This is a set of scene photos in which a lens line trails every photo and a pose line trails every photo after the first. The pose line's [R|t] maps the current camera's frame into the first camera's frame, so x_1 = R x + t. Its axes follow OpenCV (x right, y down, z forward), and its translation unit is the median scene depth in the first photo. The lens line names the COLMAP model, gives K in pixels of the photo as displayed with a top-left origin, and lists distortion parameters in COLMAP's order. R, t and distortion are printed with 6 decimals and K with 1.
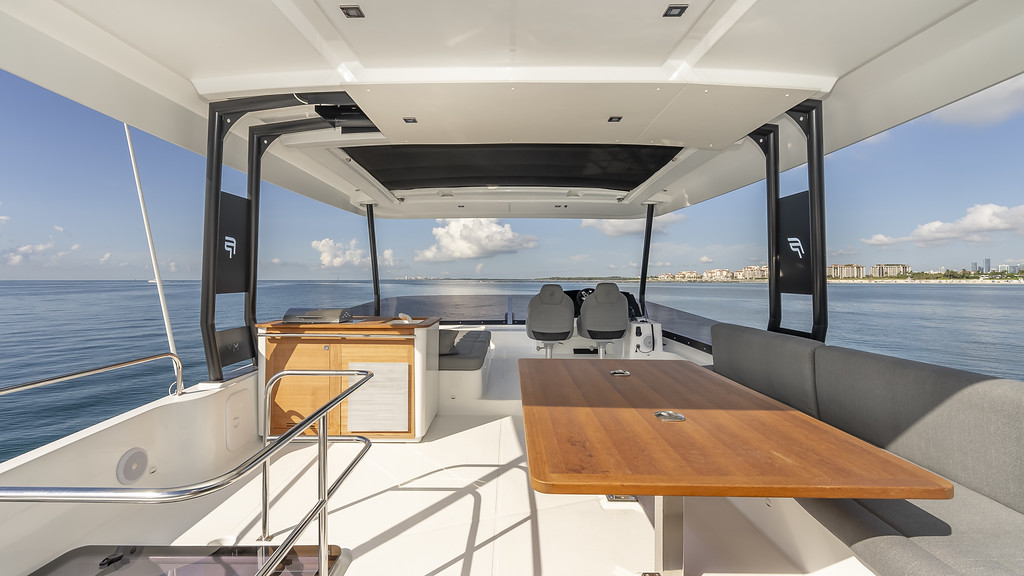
lens RADIAL K [[417.1, 0, 512.0], [0, 417.1, 288.0], [0, 0, 1]] dist [0.000014, 0.000040]
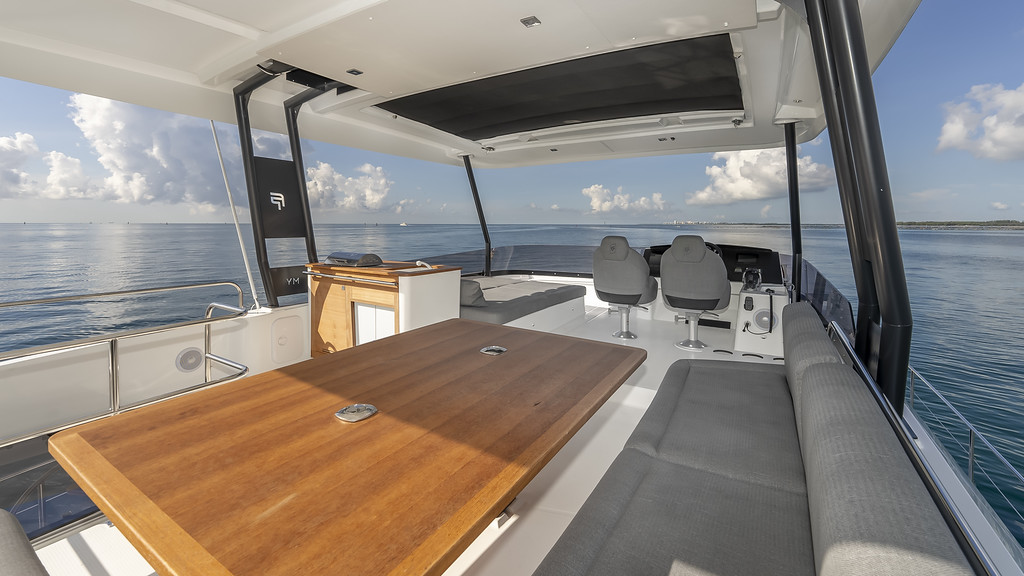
lens RADIAL K [[425.5, 0, 509.0], [0, 425.5, 255.4], [0, 0, 1]] dist [0.001185, 0.000162]
pose [[0.845565, 0.042526, -0.532175, 0.562982], [-0.018103, 0.998533, 0.051029, -0.013105], [0.533565, -0.033514, 0.845095, 0.278581]]
